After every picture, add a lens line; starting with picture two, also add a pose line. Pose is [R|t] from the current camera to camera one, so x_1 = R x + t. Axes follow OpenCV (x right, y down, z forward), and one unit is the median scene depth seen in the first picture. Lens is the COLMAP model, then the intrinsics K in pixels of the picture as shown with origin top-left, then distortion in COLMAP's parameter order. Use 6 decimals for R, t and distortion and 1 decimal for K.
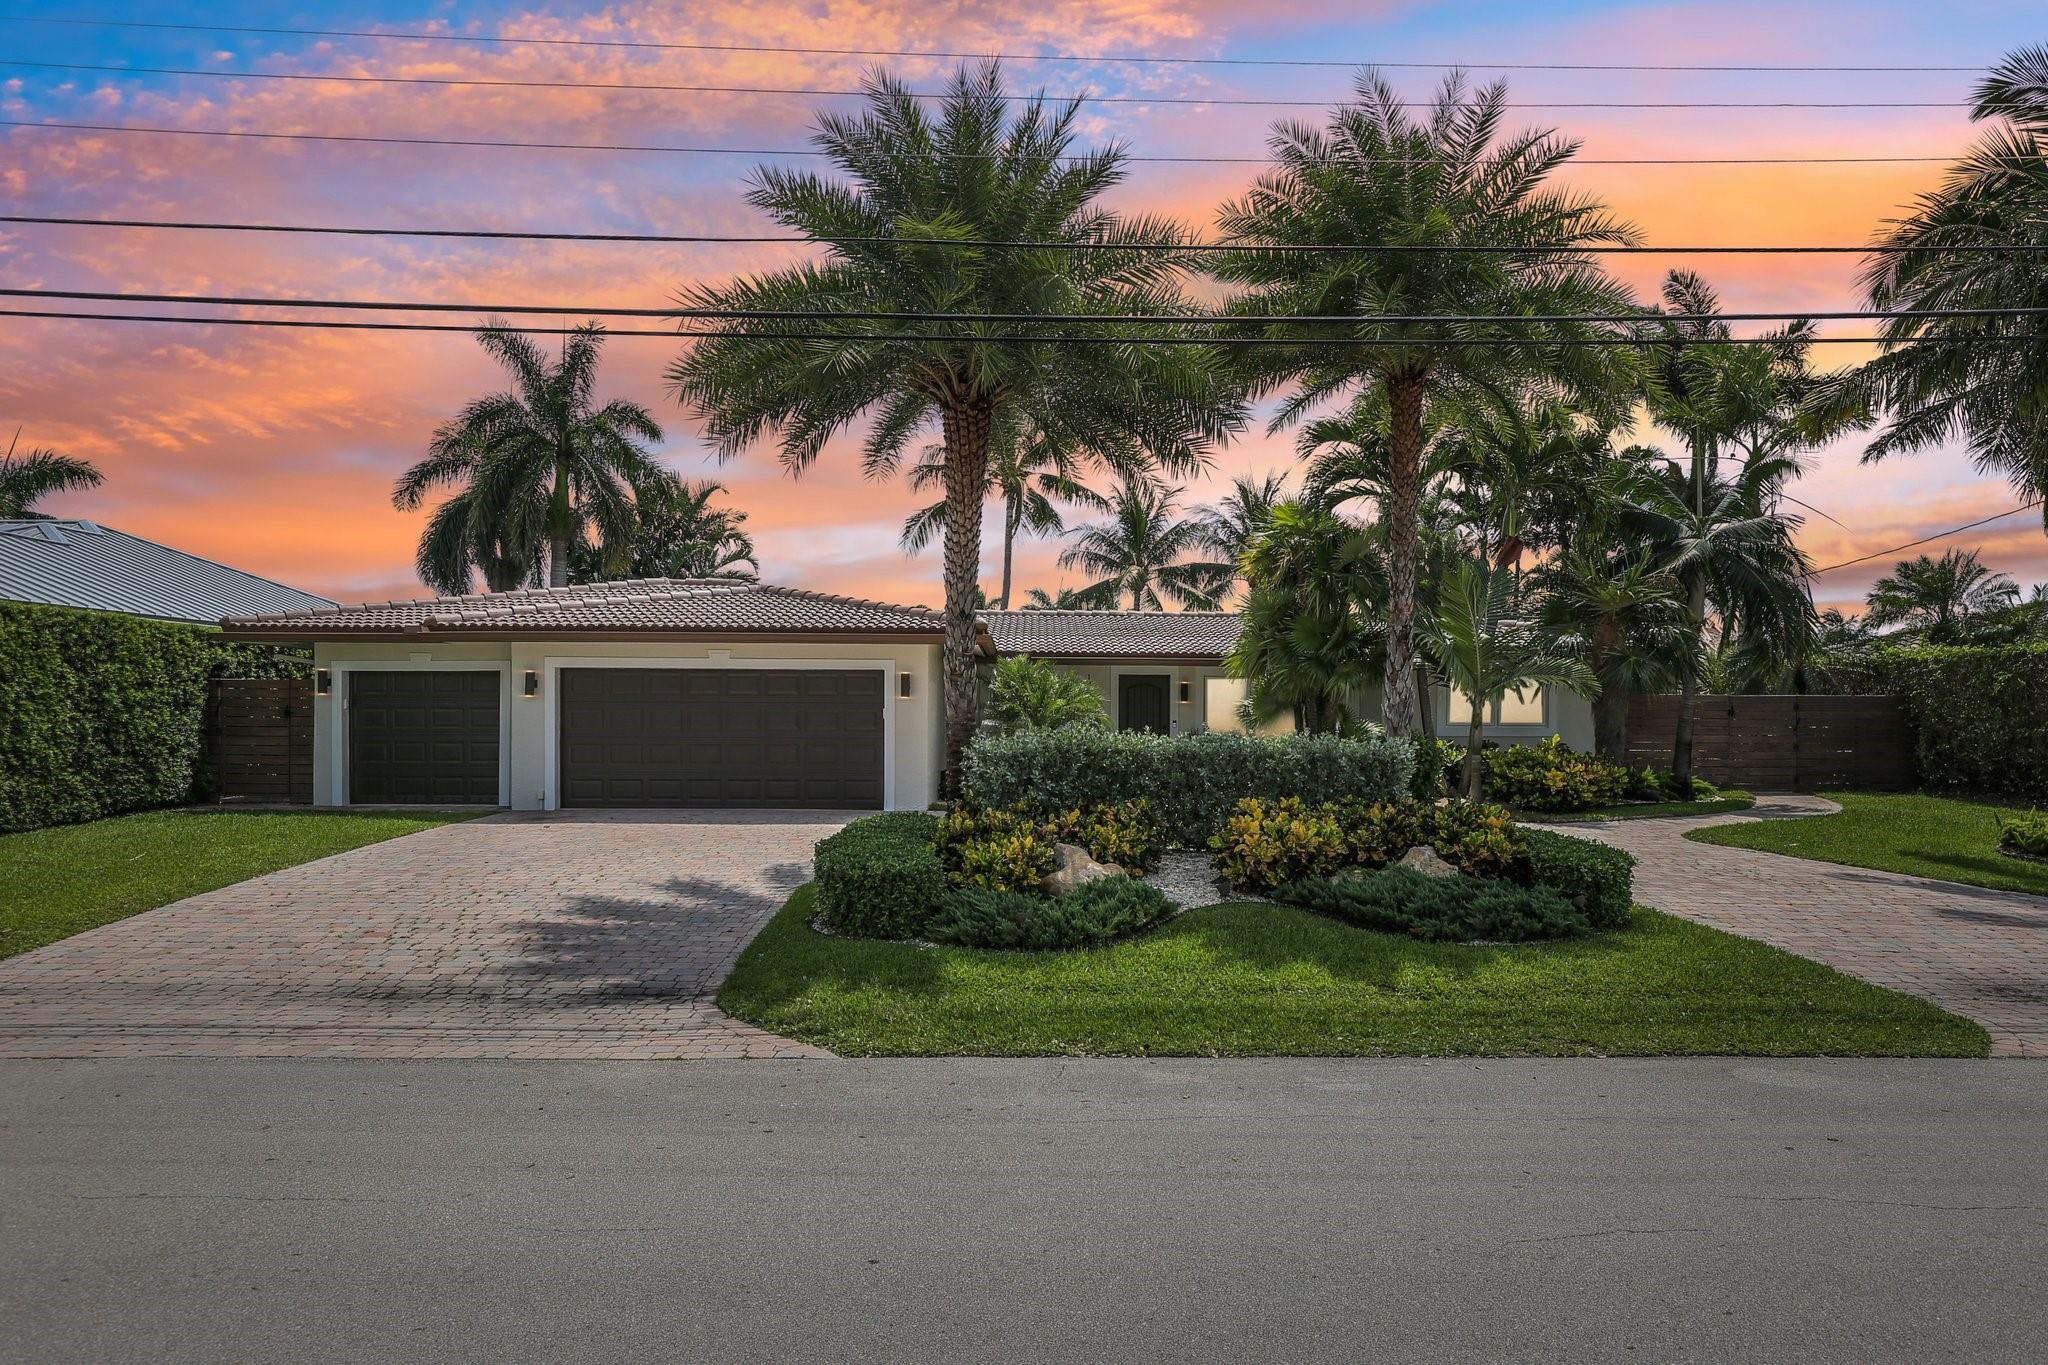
lens RADIAL K [[1357.9, 0, 1024.0], [0, 1357.9, 682.5], [0, 0, 1]] dist [0.003622, 0.000757]
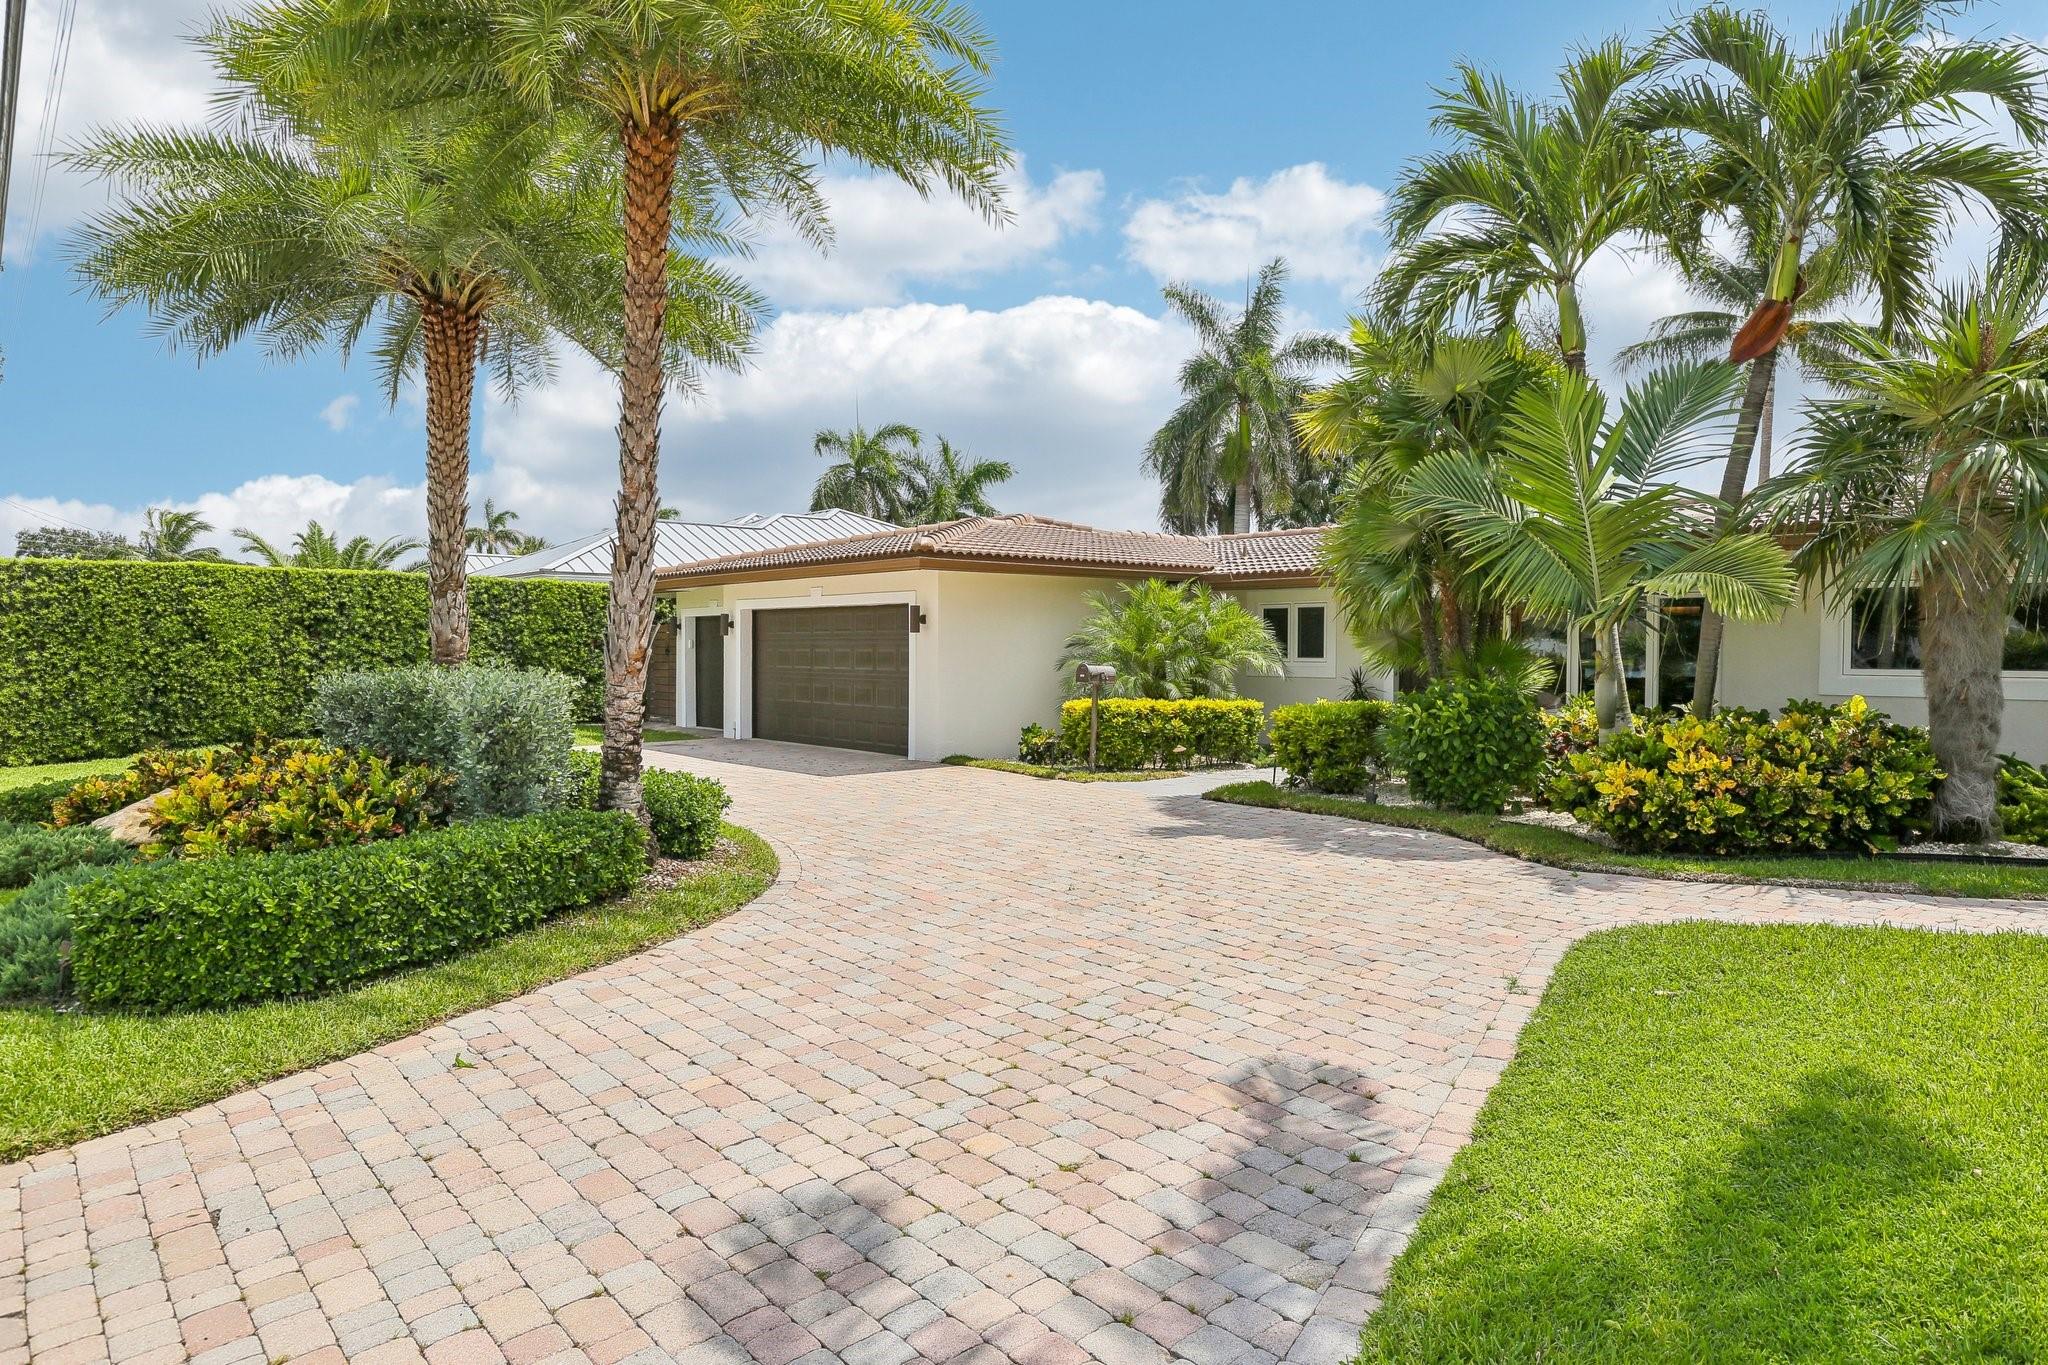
lens RADIAL K [[1282.0, 0, 1024.0], [0, 1282.0, 682.5], [0, 0, 1]] dist [0.006402, 0.002678]
pose [[0.644075, 0.016888, -0.764776, 0.596221], [0.014609, 0.999302, 0.034370, 0.015568], [0.764823, -0.033309, 0.643379, 0.497053]]
